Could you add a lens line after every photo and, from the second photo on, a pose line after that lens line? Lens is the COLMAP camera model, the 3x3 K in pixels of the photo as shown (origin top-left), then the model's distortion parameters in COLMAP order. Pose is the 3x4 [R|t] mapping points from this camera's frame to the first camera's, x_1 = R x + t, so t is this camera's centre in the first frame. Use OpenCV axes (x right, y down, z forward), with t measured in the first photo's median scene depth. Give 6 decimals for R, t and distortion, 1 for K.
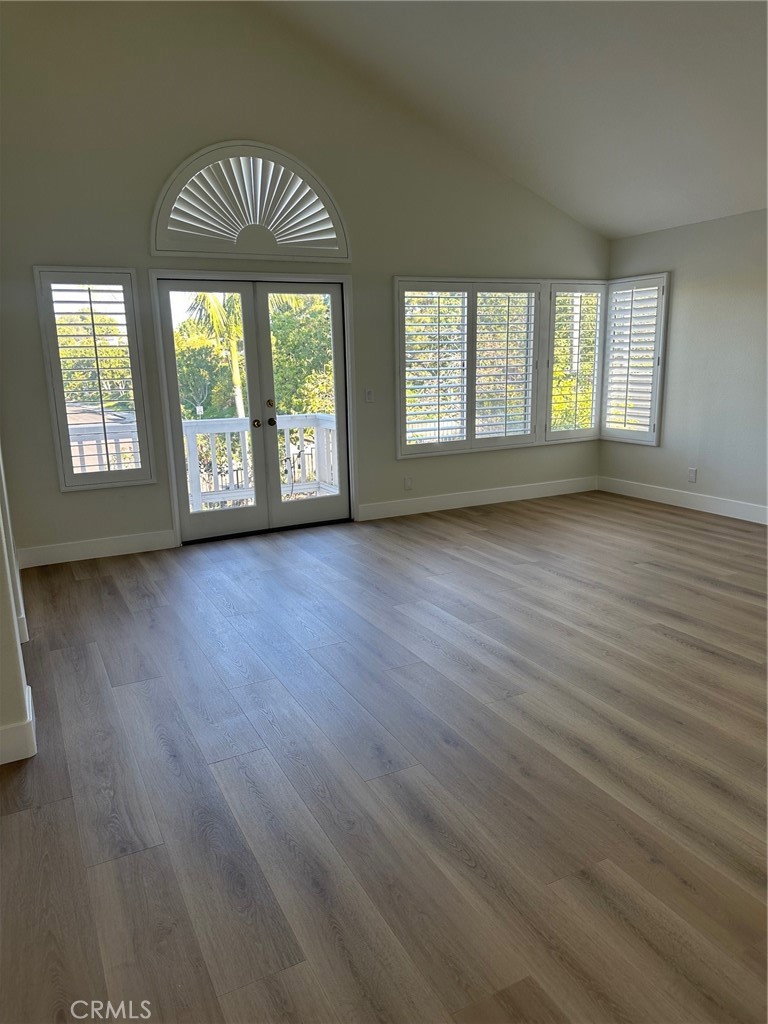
lens RADIAL K [[710.6, 0, 384.0], [0, 710.6, 512.0], [0, 0, 1]] dist [0.071921, -0.139502]
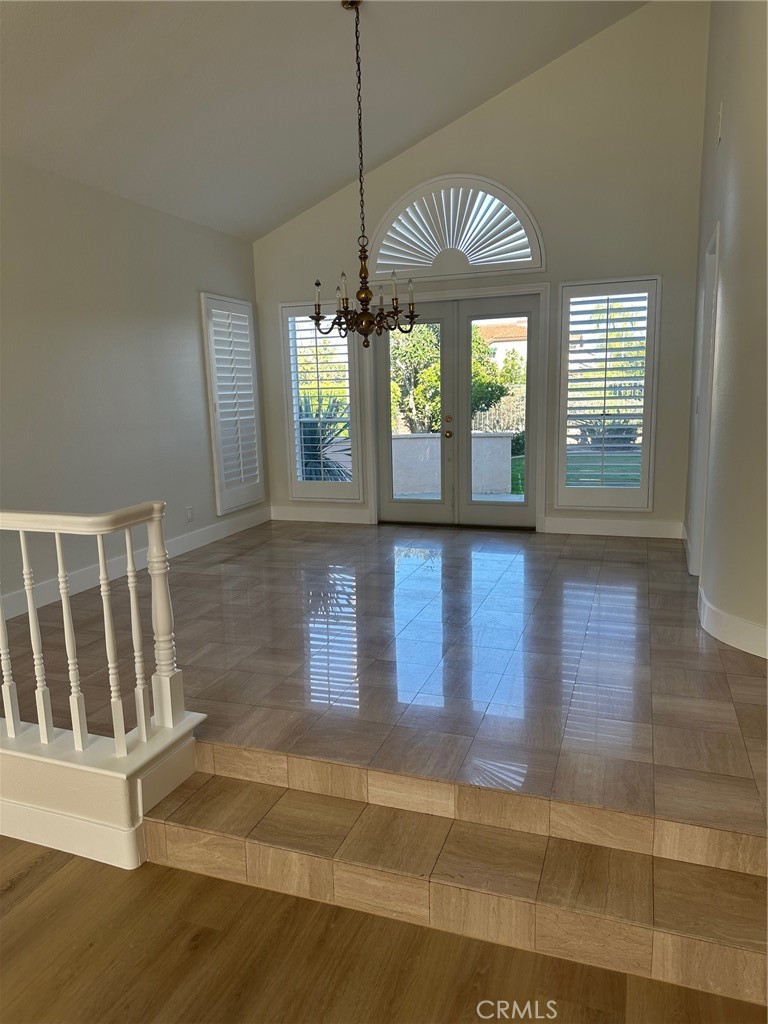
lens RADIAL K [[710.6, 0, 384.0], [0, 710.6, 512.0], [0, 0, 1]] dist [0.071921, -0.139502]
pose [[0.675184, 0.136810, -0.724851, 0.580072], [-0.140042, 0.988553, 0.056136, -0.041134], [0.724234, 0.063608, 0.686614, 0.170357]]
